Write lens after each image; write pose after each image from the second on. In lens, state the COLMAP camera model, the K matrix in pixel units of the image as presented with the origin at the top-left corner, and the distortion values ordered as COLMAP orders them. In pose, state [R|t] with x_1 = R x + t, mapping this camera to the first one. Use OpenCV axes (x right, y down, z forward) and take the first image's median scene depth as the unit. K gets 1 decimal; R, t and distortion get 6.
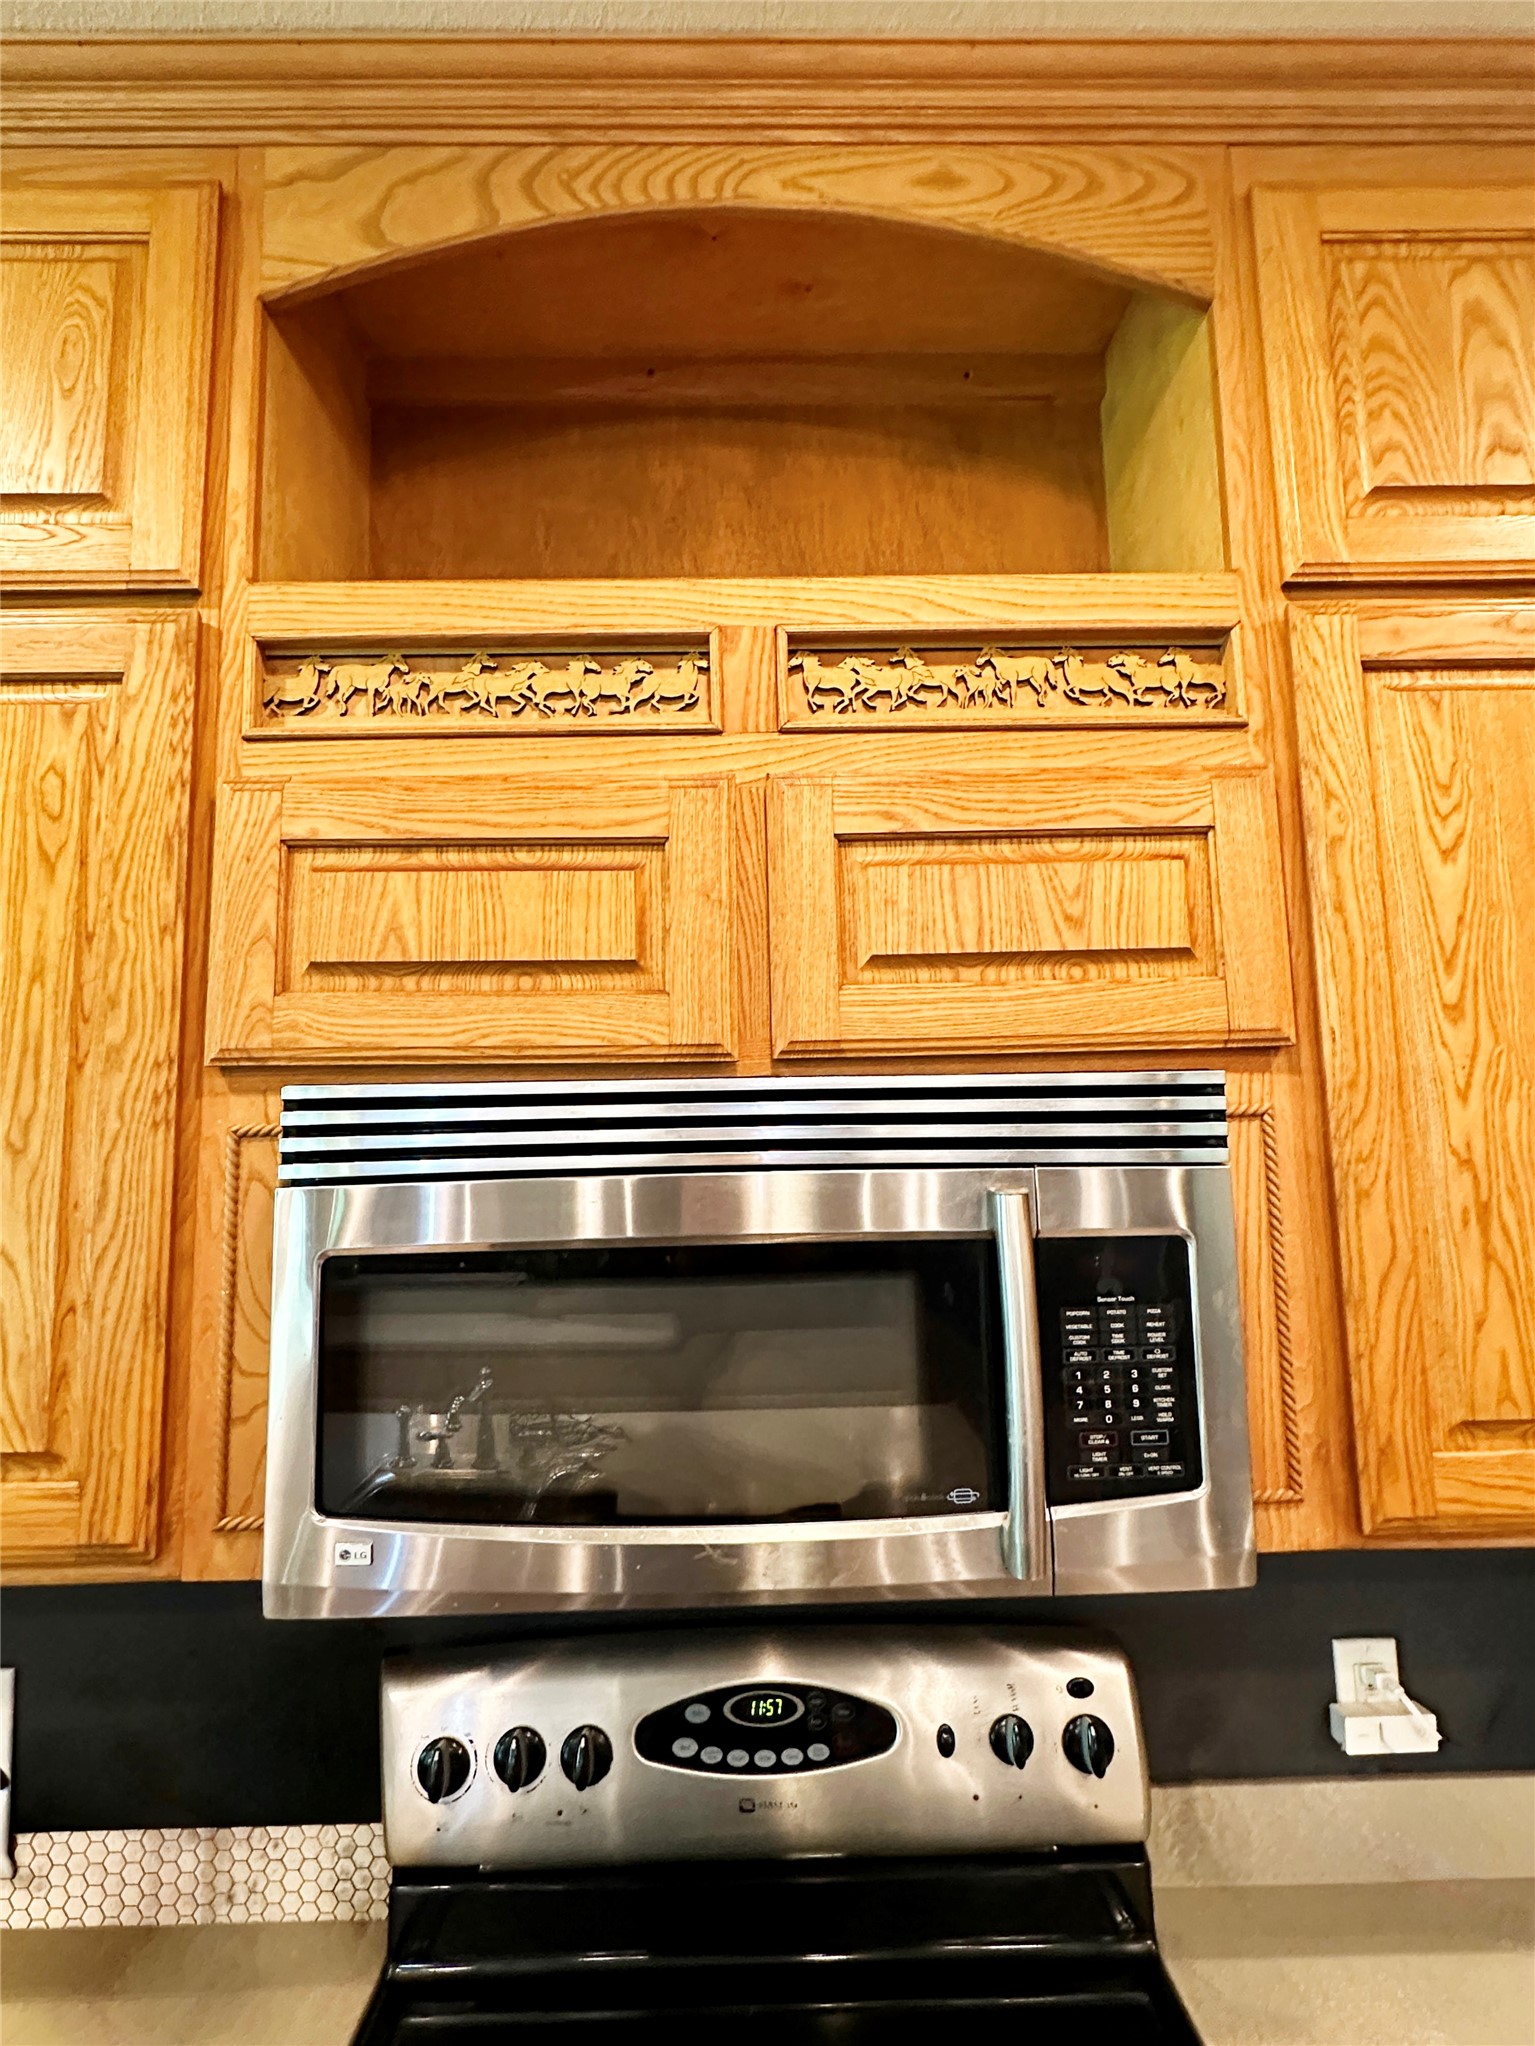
lens RADIAL K [[1018.5, 0, 769.5], [0, 1018.5, 1025.6], [0, 0, 1]] dist [0.001012, 0.000079]
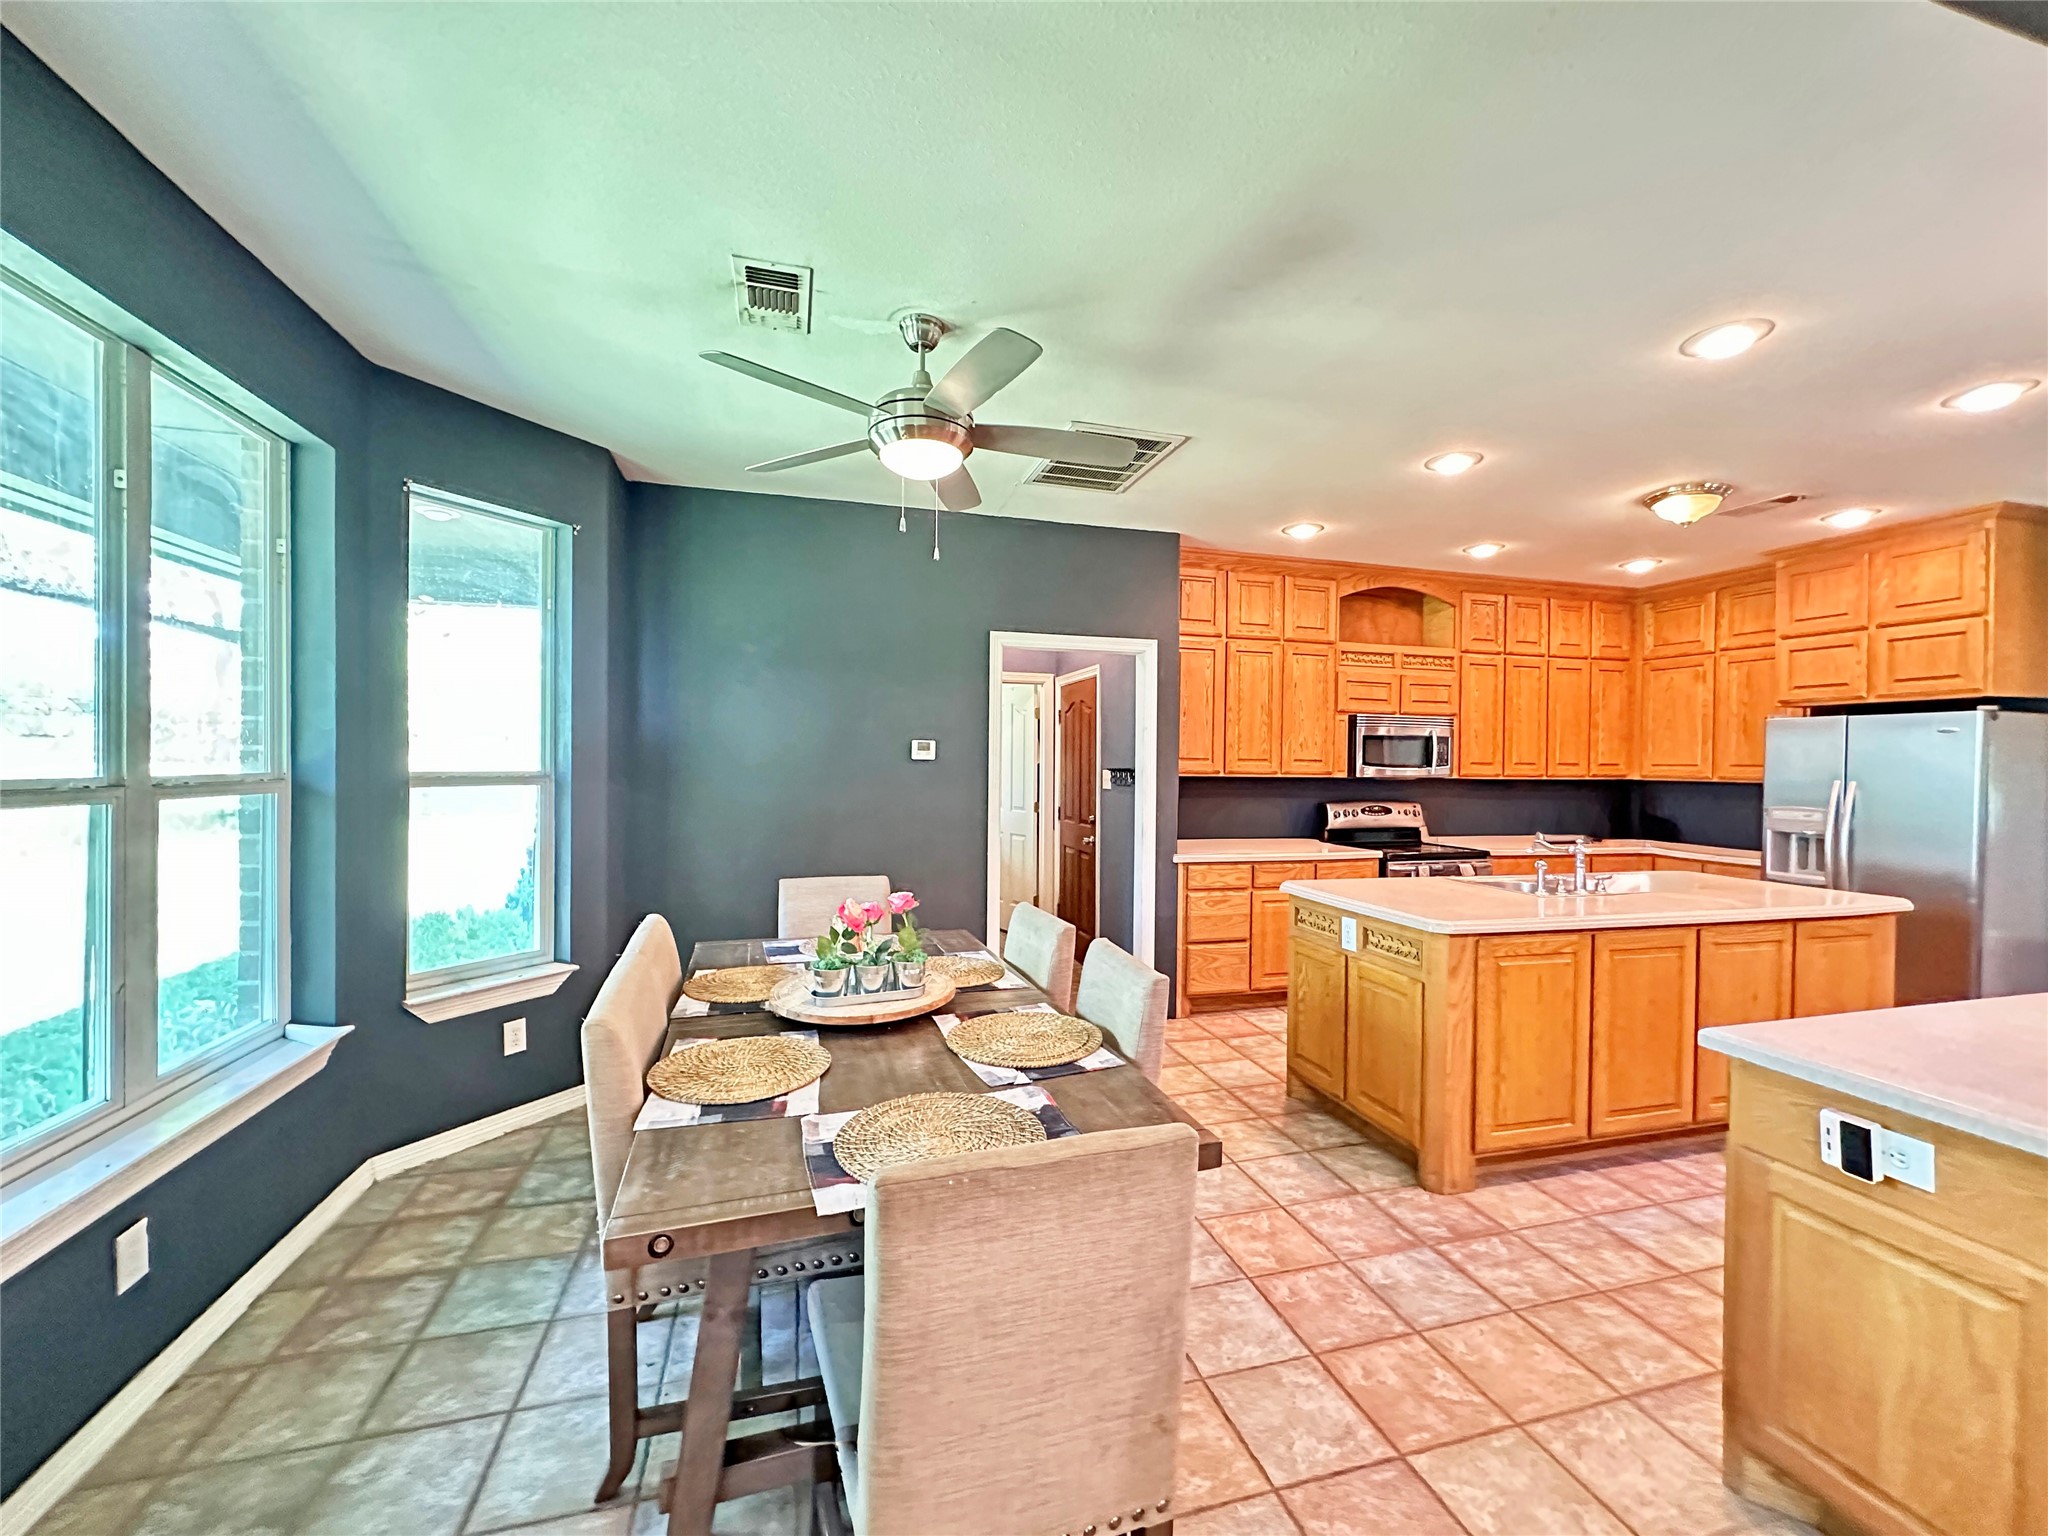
lens RADIAL K [[821.7, 0, 1023.3], [0, 821.7, 765.2], [0, 0, 1]] dist [0.000165, 0.000004]
pose [[0.967017, 0.024924, 0.253489, -4.209548], [-0.054042, 0.992620, 0.108560, -0.095283], [-0.248912, -0.118678, 0.961227, -4.177873]]
